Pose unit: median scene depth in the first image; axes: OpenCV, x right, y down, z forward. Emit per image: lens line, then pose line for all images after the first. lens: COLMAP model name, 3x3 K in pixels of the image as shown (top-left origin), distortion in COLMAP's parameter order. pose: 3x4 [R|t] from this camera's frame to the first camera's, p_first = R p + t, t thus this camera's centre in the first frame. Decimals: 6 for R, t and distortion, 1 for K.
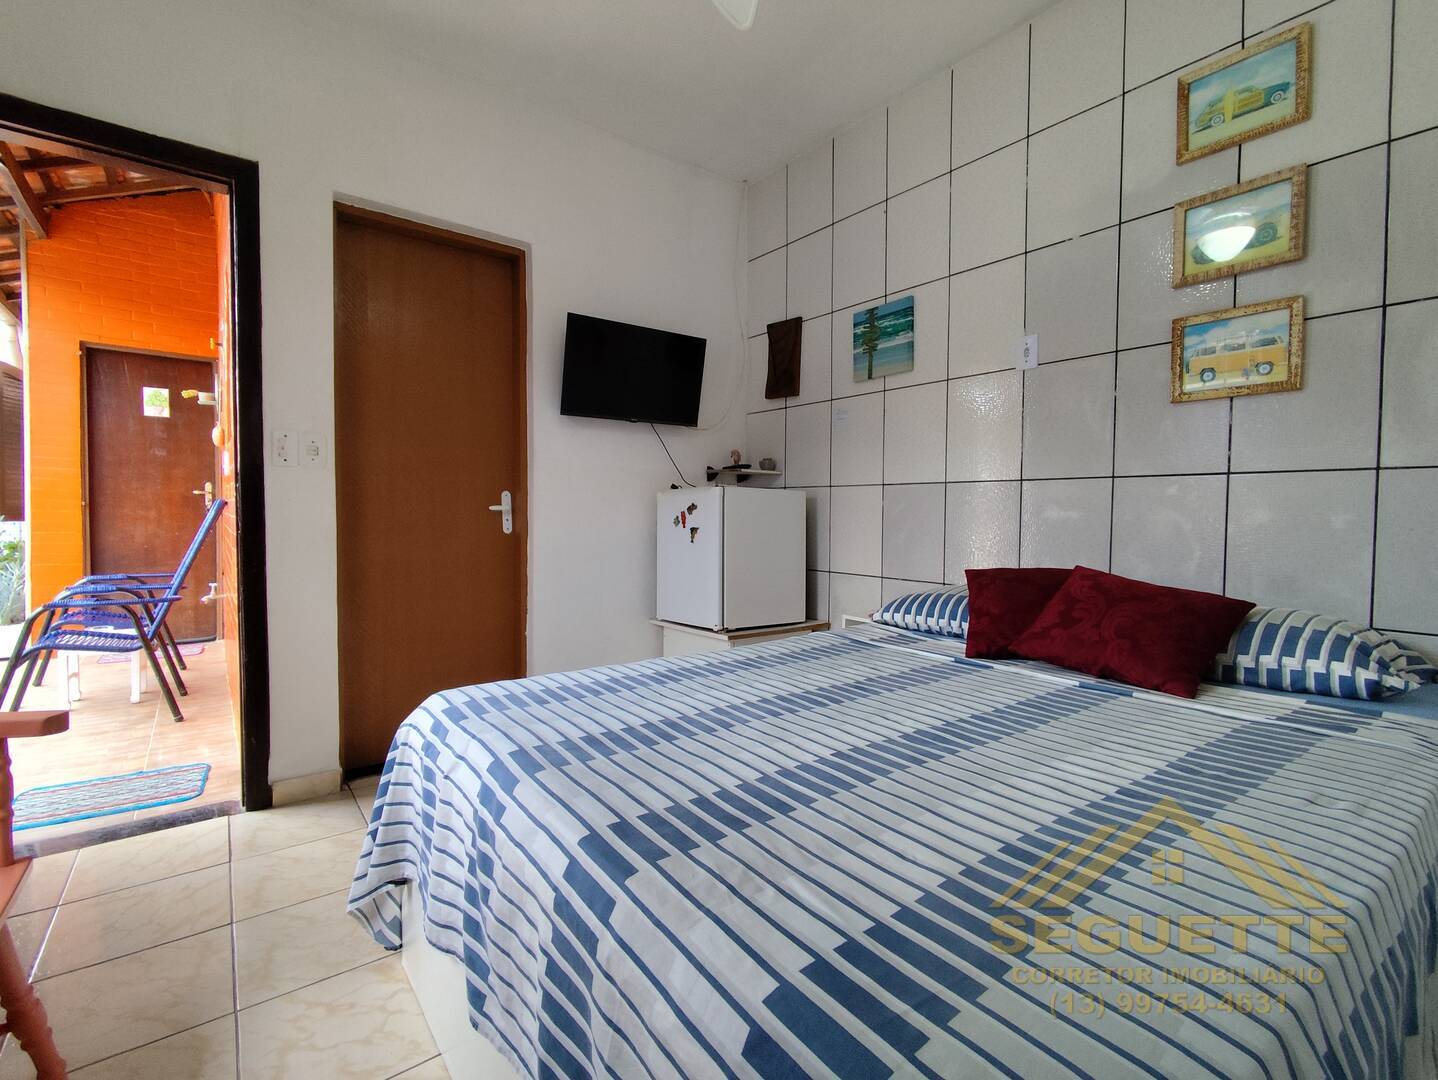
lens RADIAL K [[655.9, 0, 711.7], [0, 655.9, 532.7], [0, 0, 1]] dist [-0.002602, -0.001726]
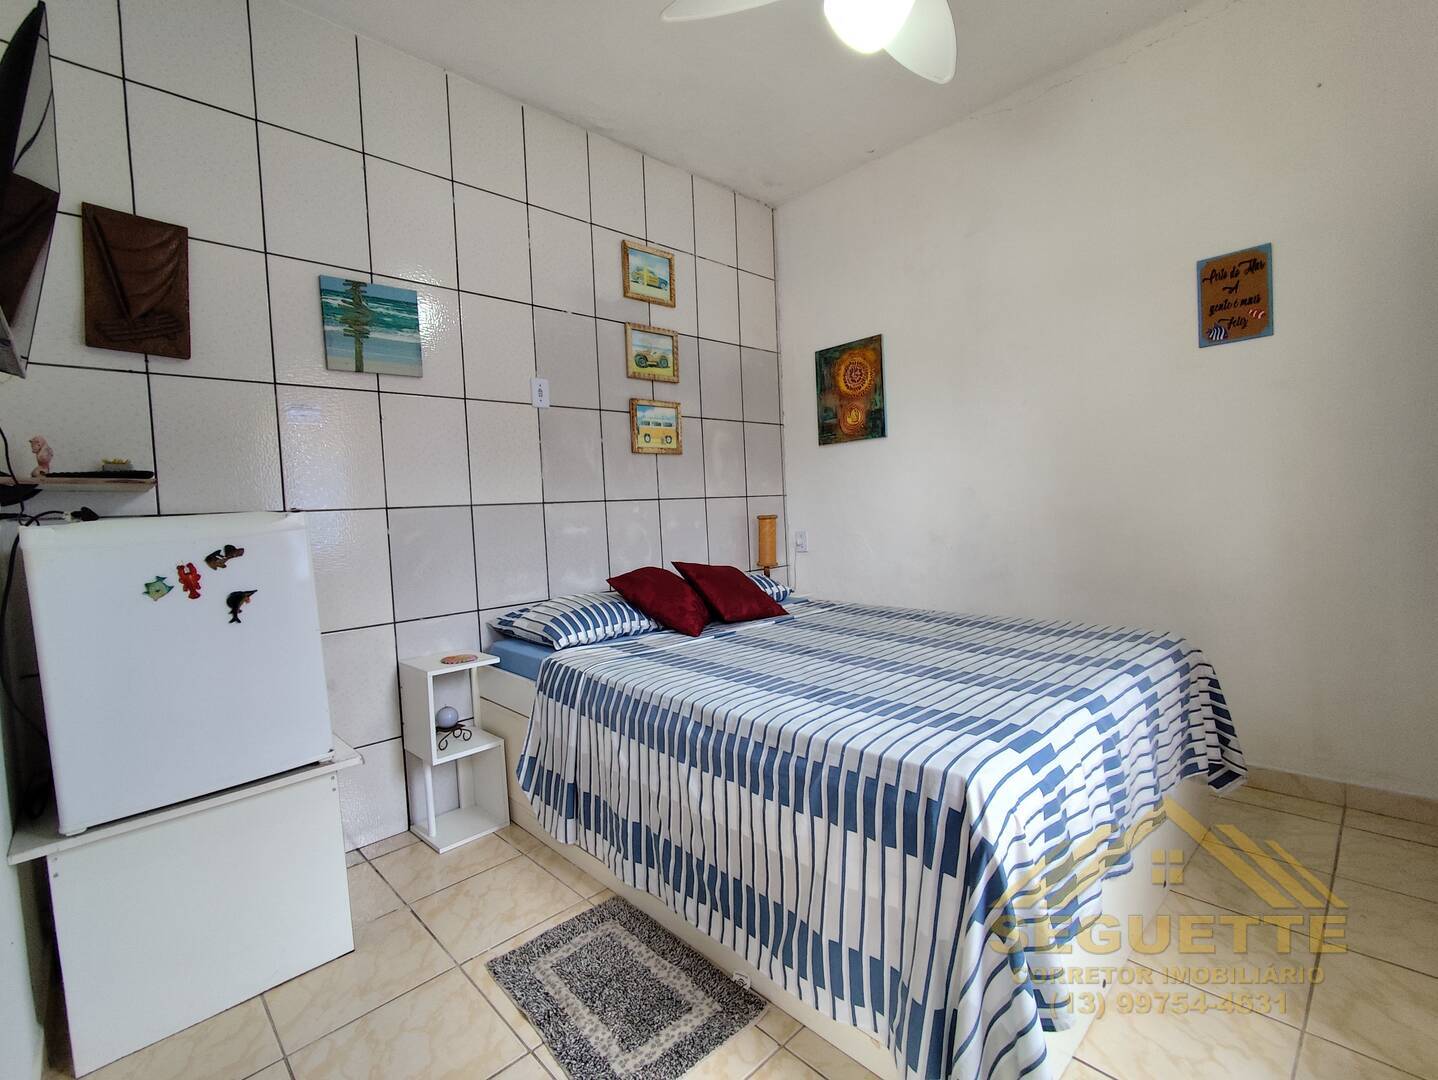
lens RADIAL K [[655.9, 0, 711.7], [0, 655.9, 532.7], [0, 0, 1]] dist [-0.002602, -0.001726]
pose [[-0.101423, -0.040287, 0.994027, -0.614588], [0.079214, 0.995680, 0.048436, -0.053524], [-0.991685, 0.083653, -0.097793, 0.724336]]
